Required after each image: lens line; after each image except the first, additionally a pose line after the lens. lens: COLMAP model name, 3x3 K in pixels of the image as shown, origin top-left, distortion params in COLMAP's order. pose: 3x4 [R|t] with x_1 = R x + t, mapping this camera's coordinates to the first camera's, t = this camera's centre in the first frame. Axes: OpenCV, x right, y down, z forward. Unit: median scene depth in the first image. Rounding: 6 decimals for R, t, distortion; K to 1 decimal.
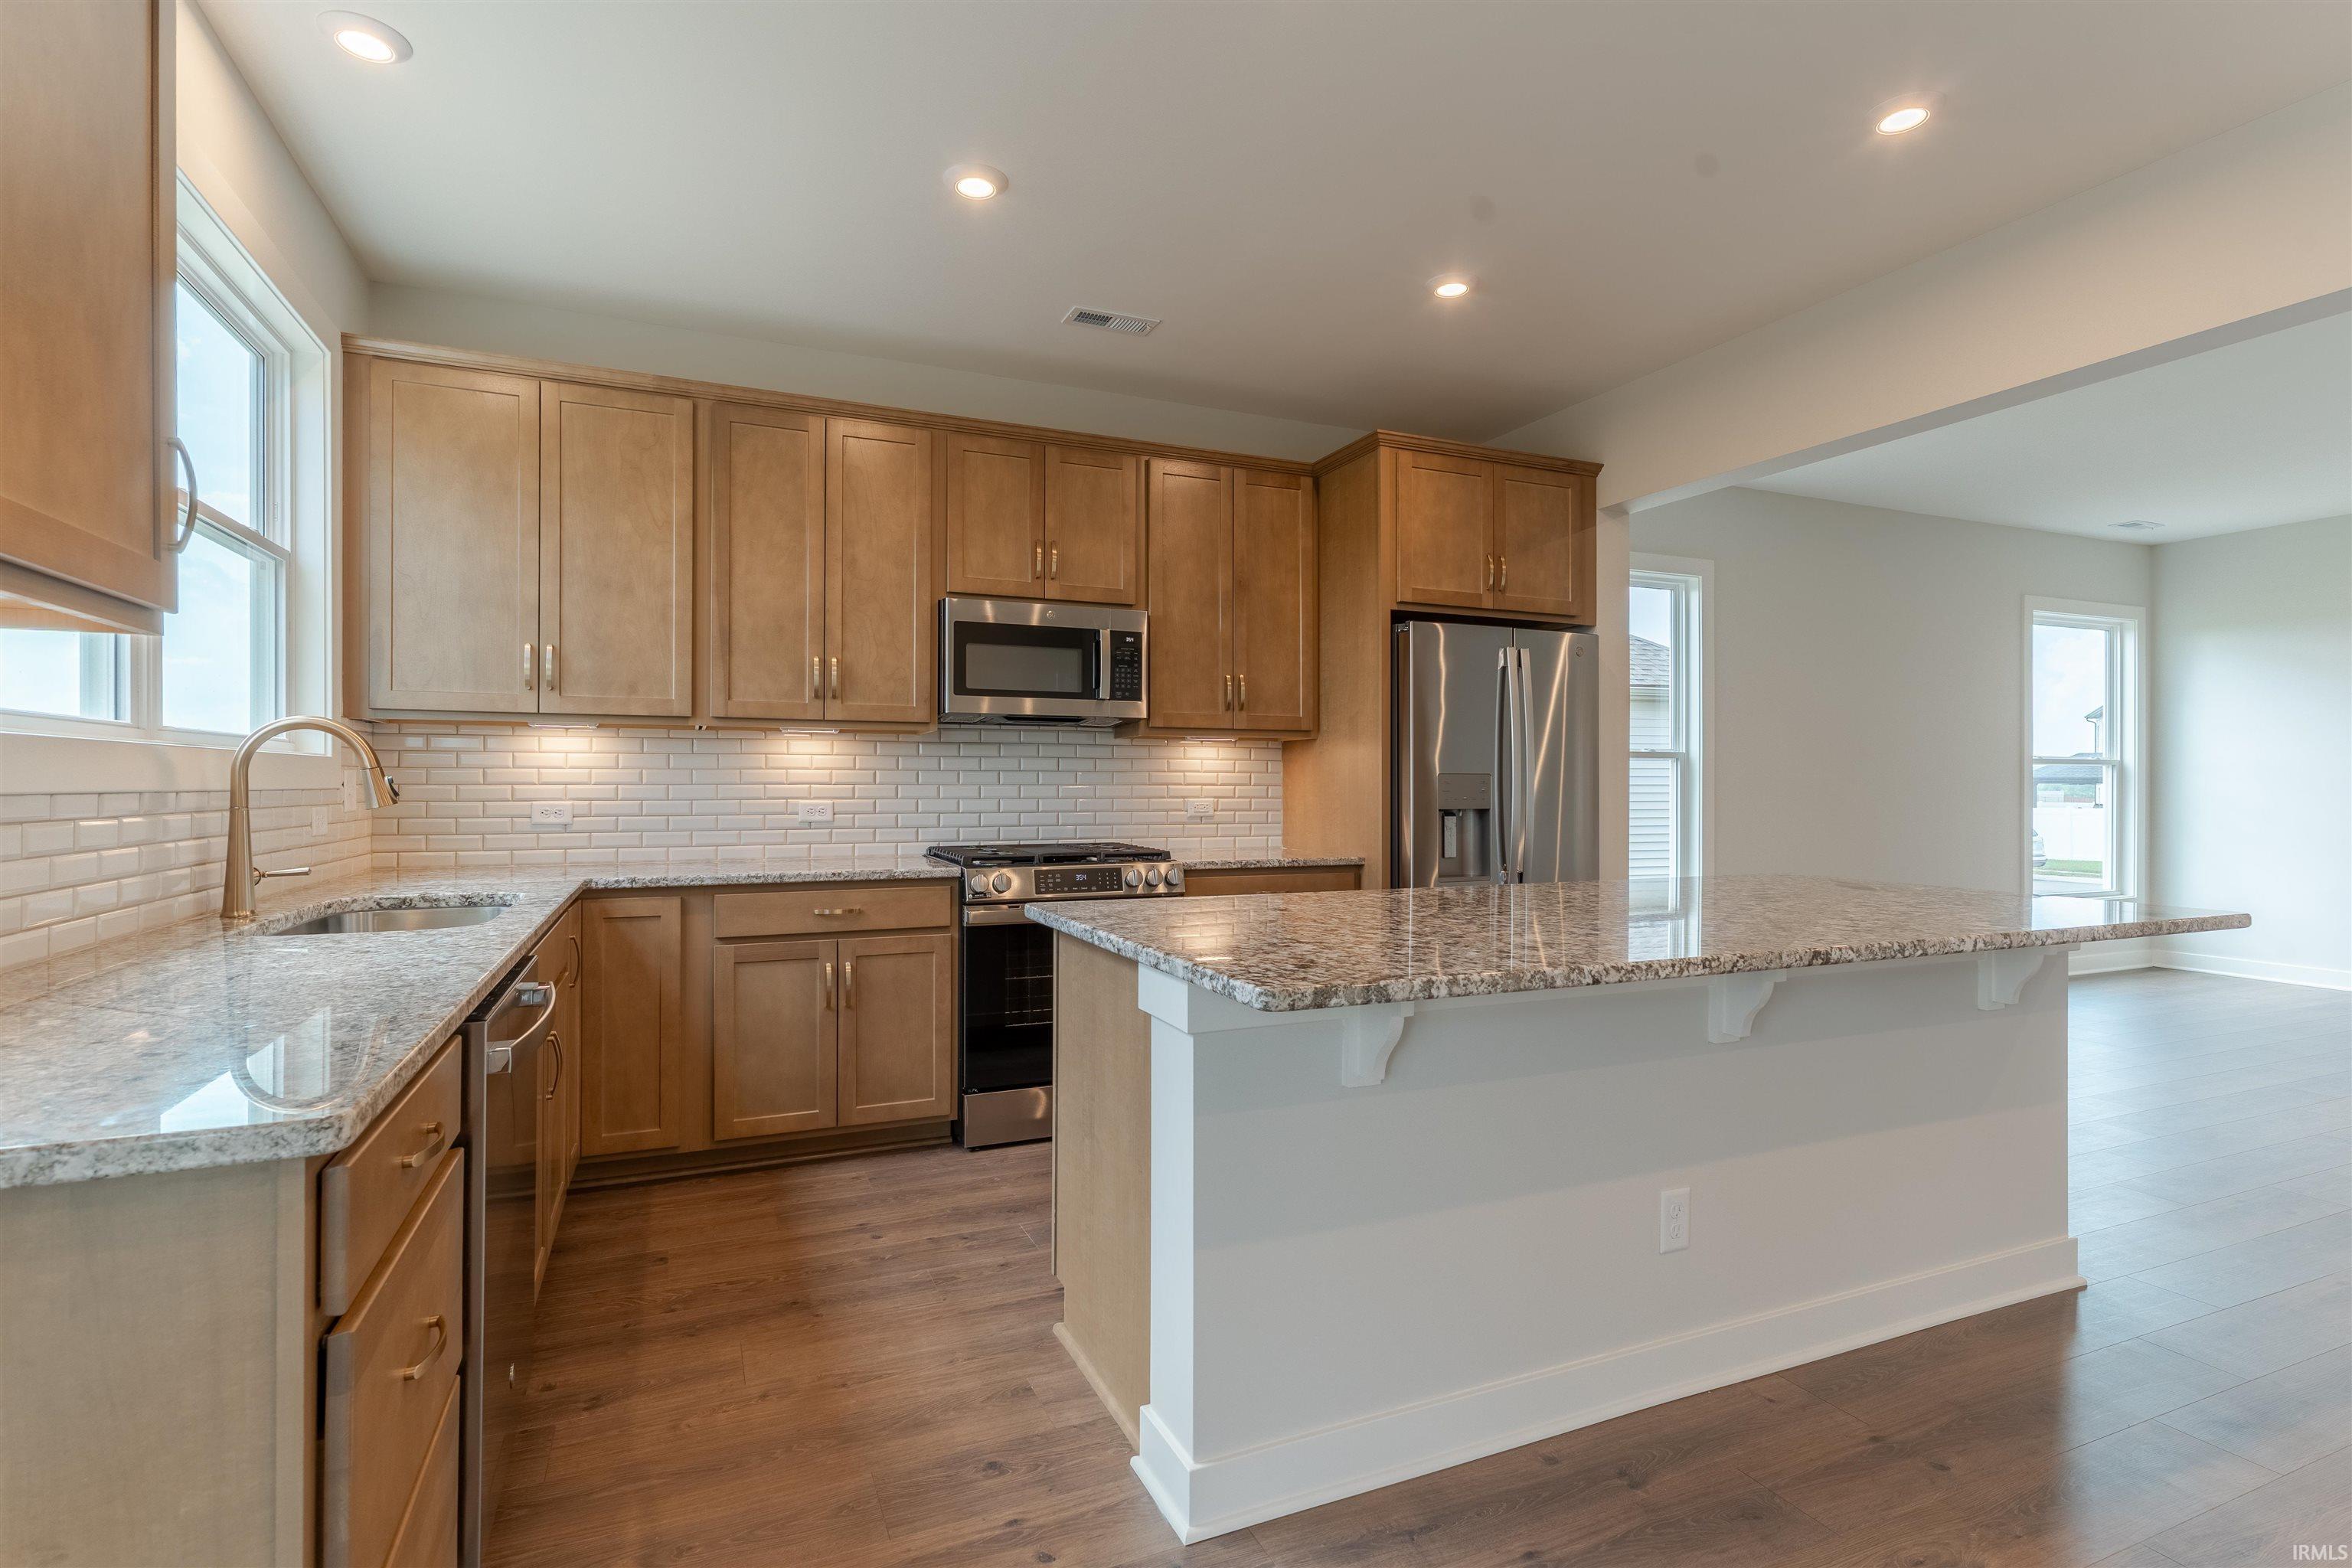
lens RADIAL K [[1138.0, 0, 1177.3], [0, 1138.0, 782.4], [0, 0, 1]] dist [-0.000400, 0.002986]
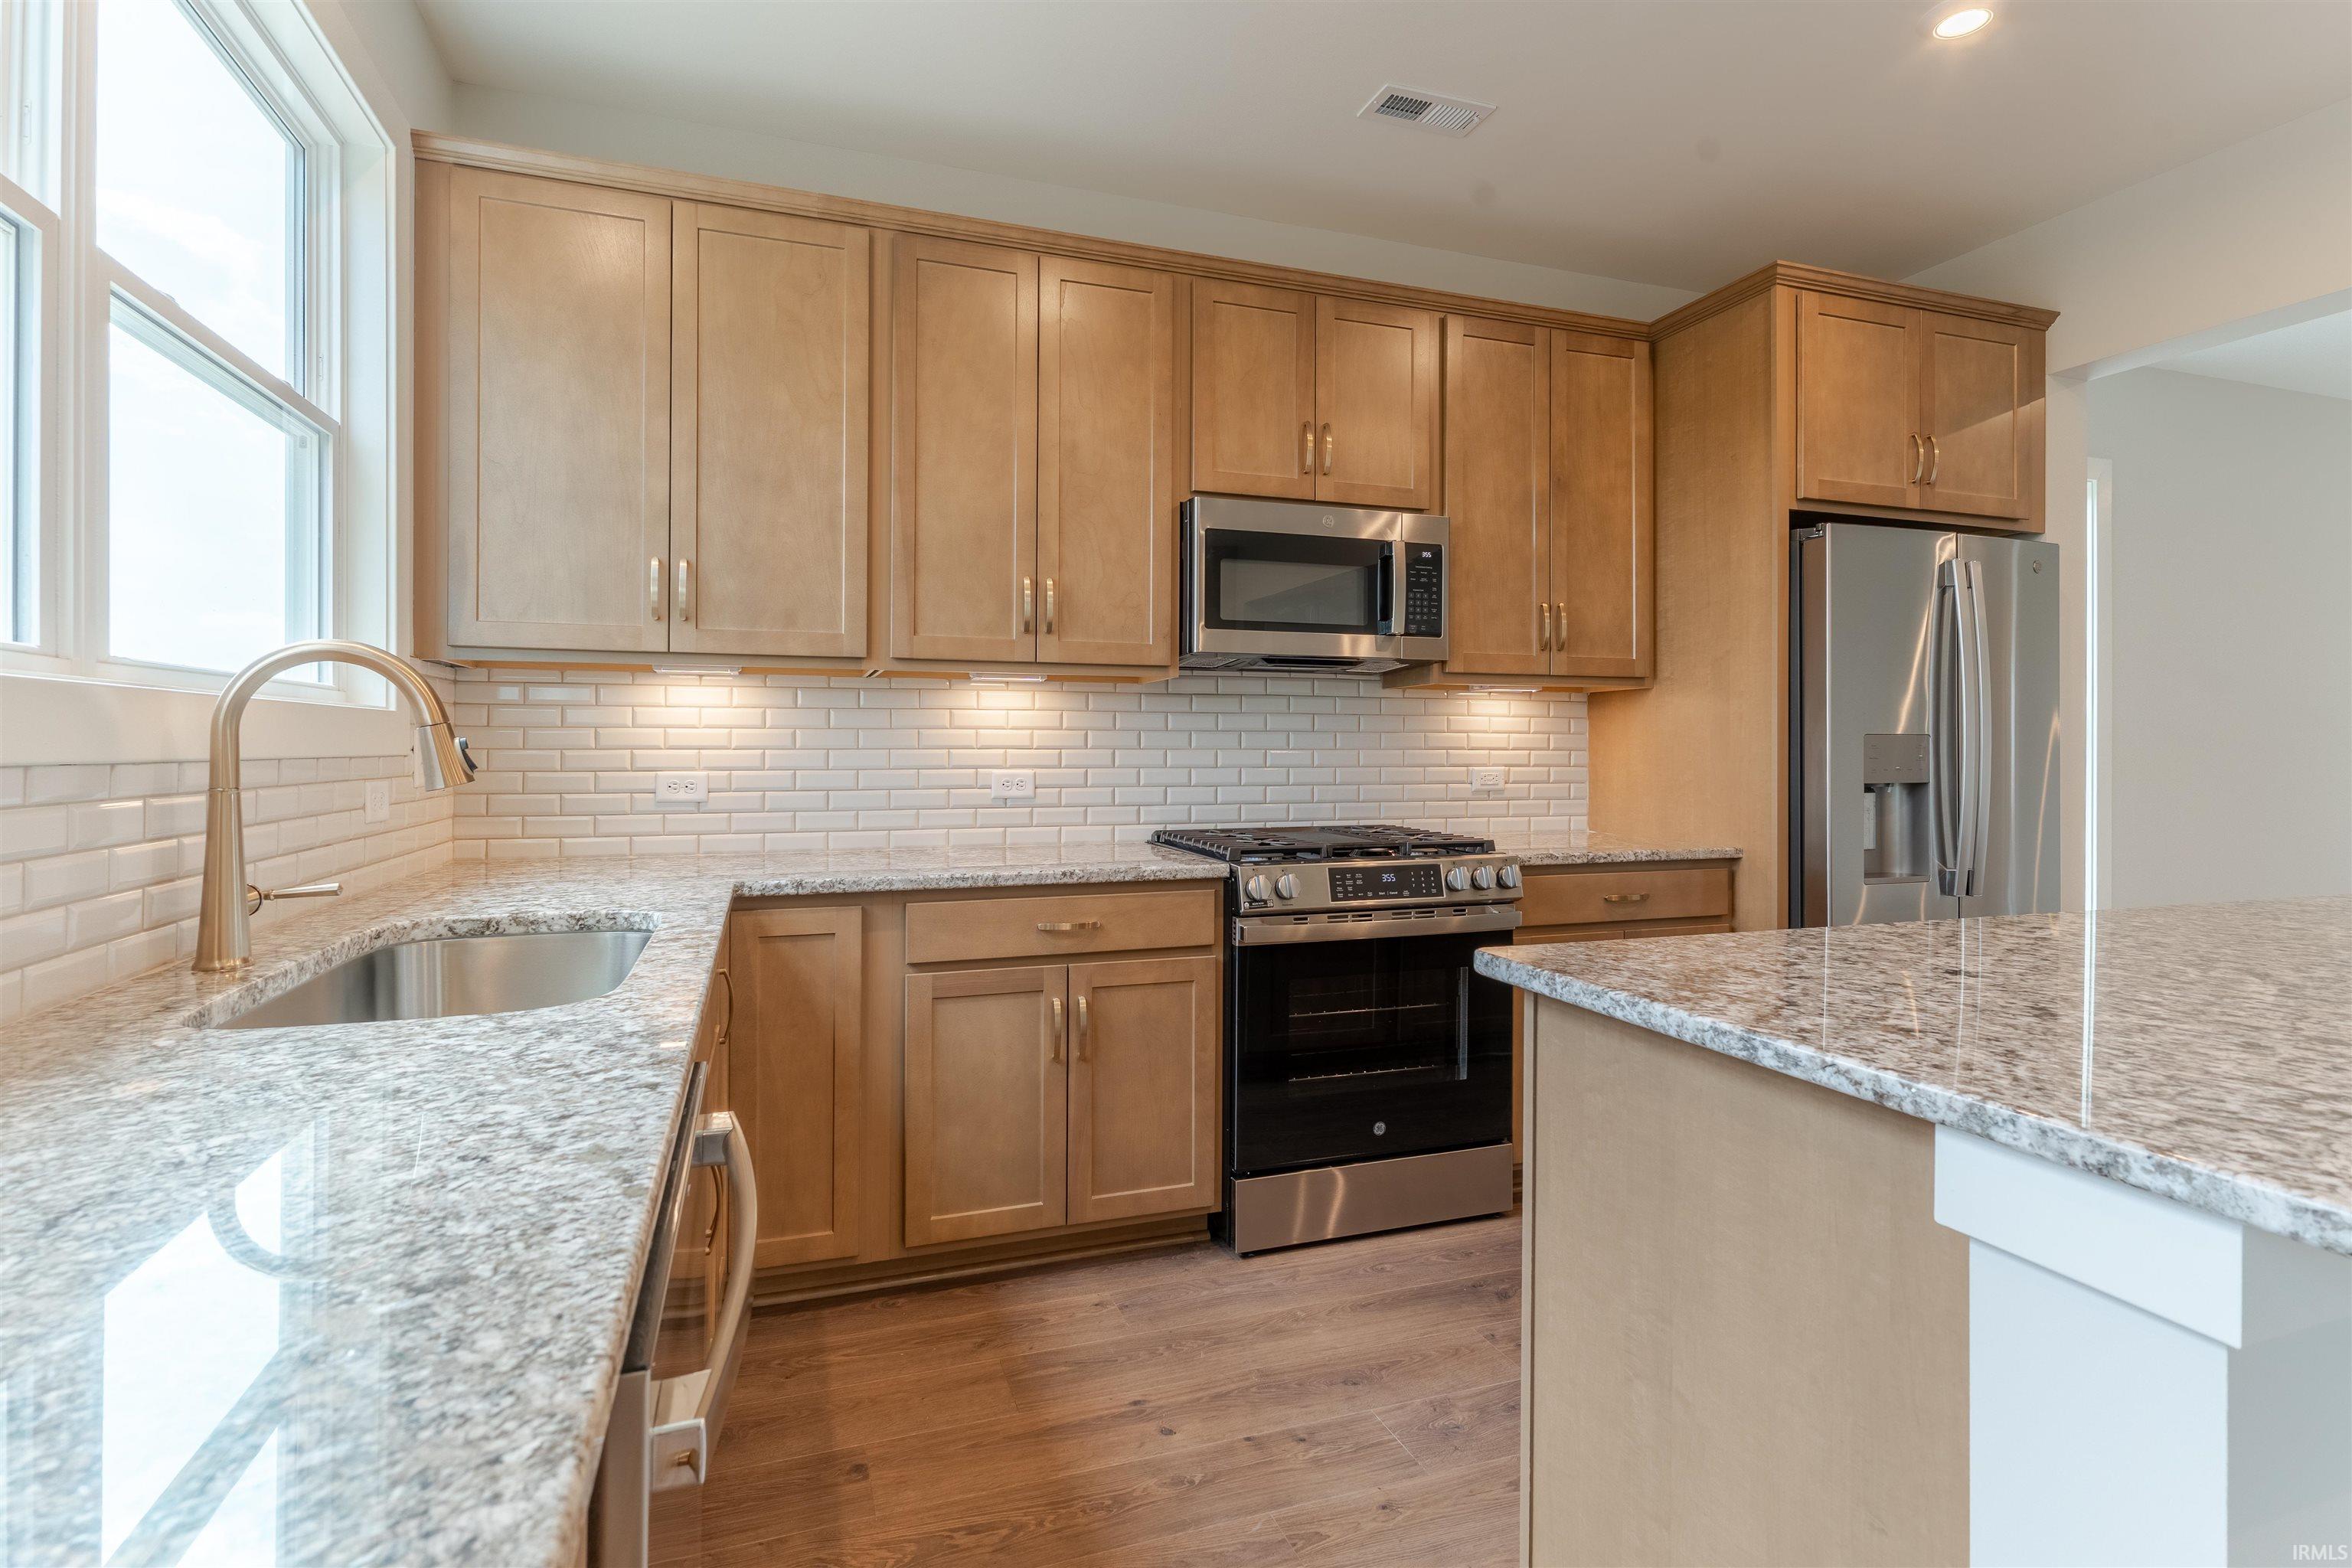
lens RADIAL K [[1138.0, 0, 1166.4], [0, 1138.0, 738.9], [0, 0, 1]] dist [-0.000400, 0.002986]
pose [[0.997353, -0.000533, -0.072713, -0.174840], [0.000109, 0.999983, -0.005833, -0.000582], [0.072715, 0.005810, 0.997336, 0.271493]]
